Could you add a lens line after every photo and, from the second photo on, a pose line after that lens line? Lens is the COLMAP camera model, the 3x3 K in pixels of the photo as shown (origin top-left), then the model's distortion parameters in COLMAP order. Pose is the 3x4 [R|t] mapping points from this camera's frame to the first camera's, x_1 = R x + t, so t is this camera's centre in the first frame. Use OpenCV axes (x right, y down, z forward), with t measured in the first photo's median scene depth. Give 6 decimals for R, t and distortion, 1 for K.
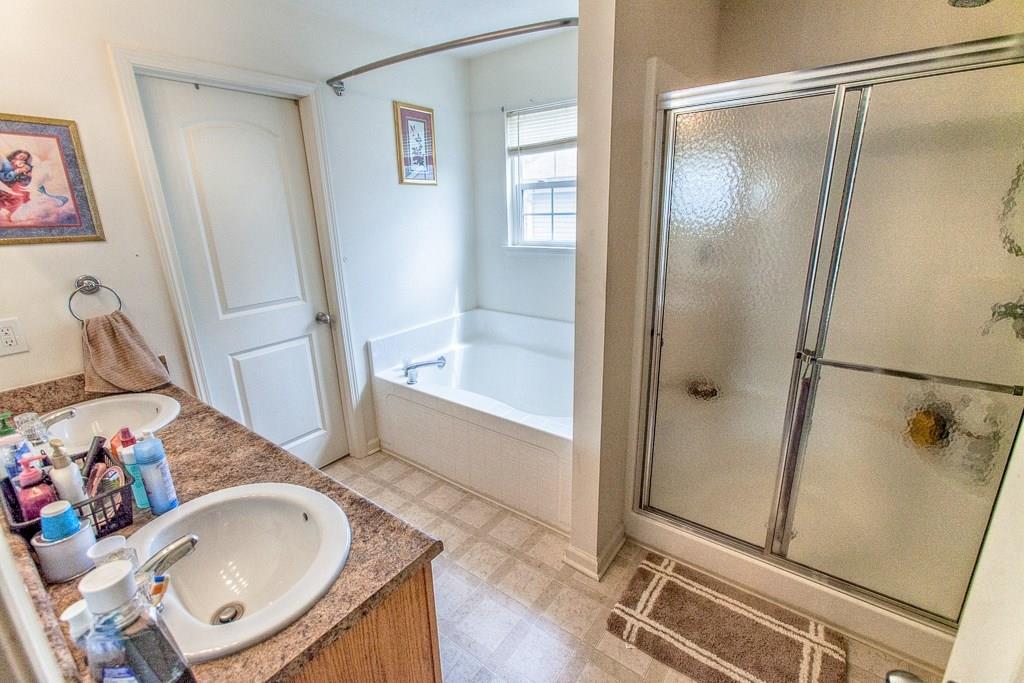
lens RADIAL K [[450.6, 0, 506.9], [0, 450.6, 338.0], [0, 0, 1]] dist [-0.005984, 0.003197]
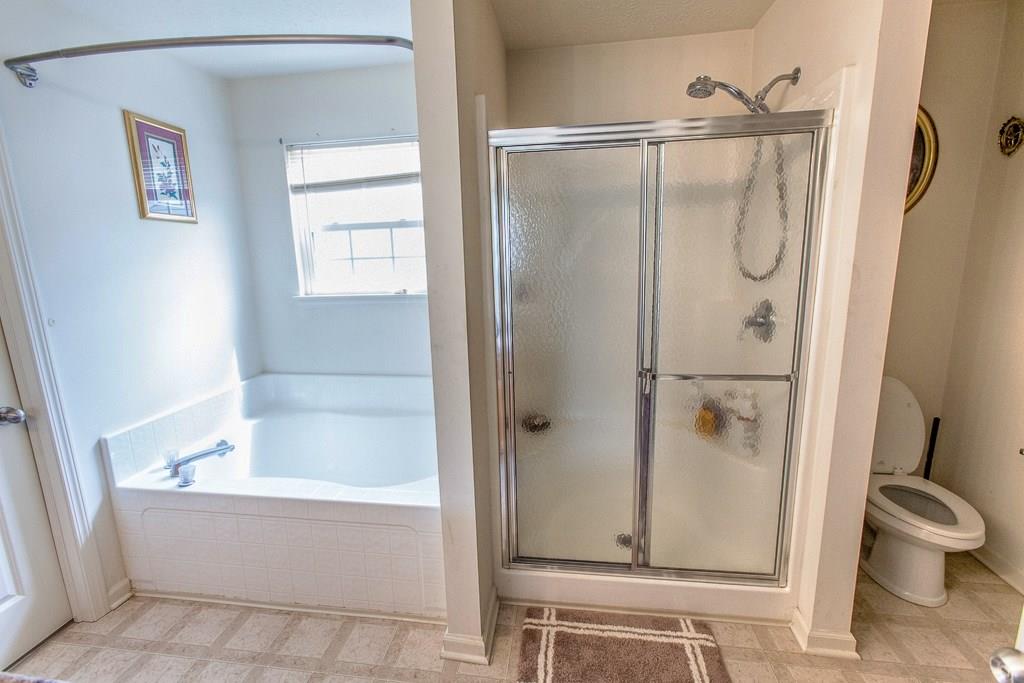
lens RADIAL K [[450.6, 0, 509.6], [0, 450.6, 339.1], [0, 0, 1]] dist [-0.005984, 0.003197]
pose [[0.874618, -0.087794, 0.476798, -0.092151], [0.140000, 0.987306, -0.075015, -0.004749], [-0.464159, 0.132361, 0.875806, 0.111249]]
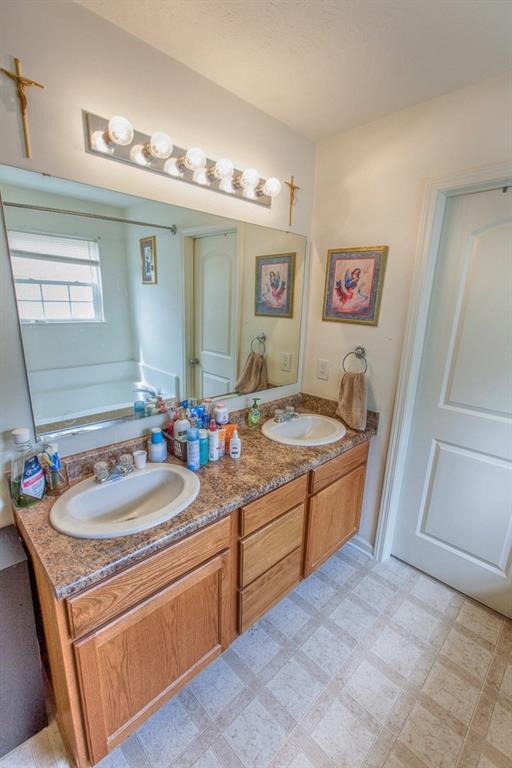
lens RADIAL K [[338.0, 0, 252.9], [0, 338.0, 387.4], [0, 0, 1]] dist [-0.005984, 0.003197]
pose [[-0.143450, 0.274436, -0.950845, 0.191538], [-0.302652, 0.902587, 0.306168, -0.186306], [0.942244, 0.331695, -0.046417, 0.548380]]
